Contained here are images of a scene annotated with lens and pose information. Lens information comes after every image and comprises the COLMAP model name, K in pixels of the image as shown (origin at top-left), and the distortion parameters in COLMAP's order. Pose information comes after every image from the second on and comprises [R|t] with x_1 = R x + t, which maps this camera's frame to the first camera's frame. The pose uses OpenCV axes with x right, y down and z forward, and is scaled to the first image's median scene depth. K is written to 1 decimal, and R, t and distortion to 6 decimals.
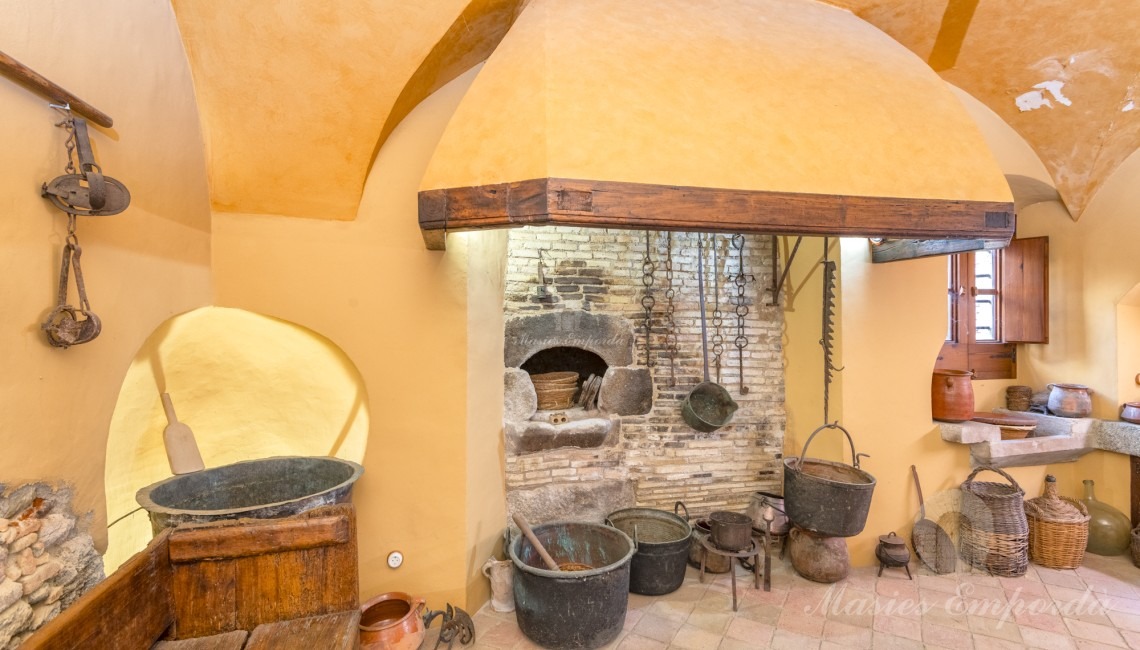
lens RADIAL K [[552.5, 0, 569.9], [0, 552.5, 318.9], [0, 0, 1]] dist [0.042000, -0.036935]
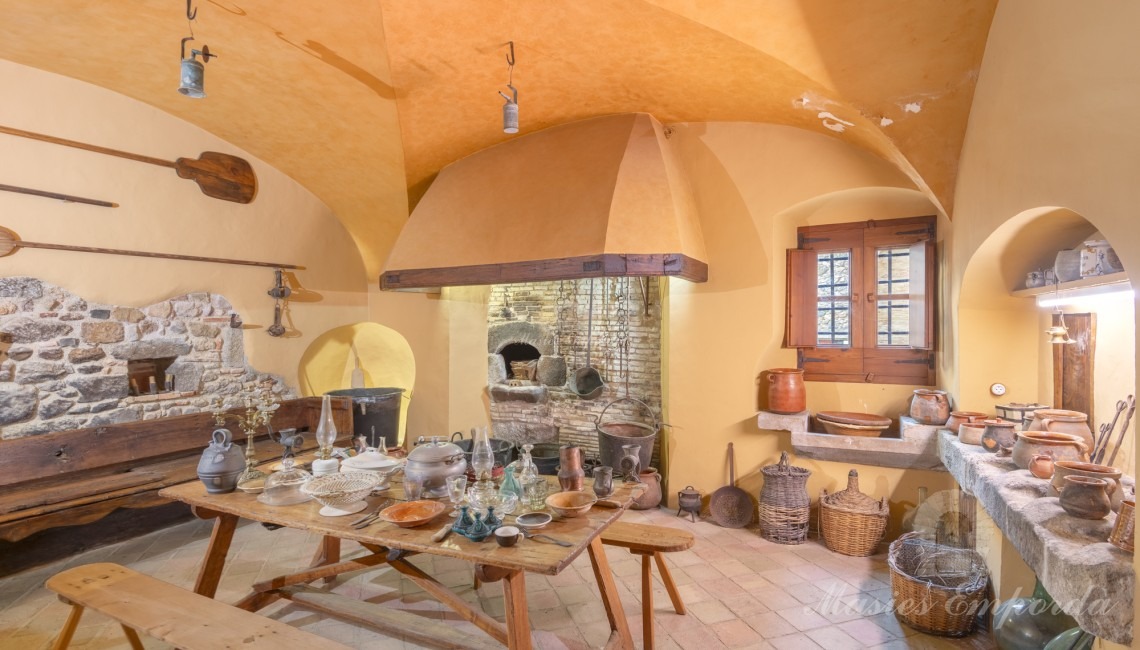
lens RADIAL K [[552.5, 0, 569.9], [0, 552.5, 318.9], [0, 0, 1]] dist [0.042000, -0.036935]
pose [[0.746542, -0.012817, -0.665214, 1.224956], [0.007785, 0.999914, -0.010529, -0.003820], [0.665292, 0.002682, 0.746578, -0.173235]]
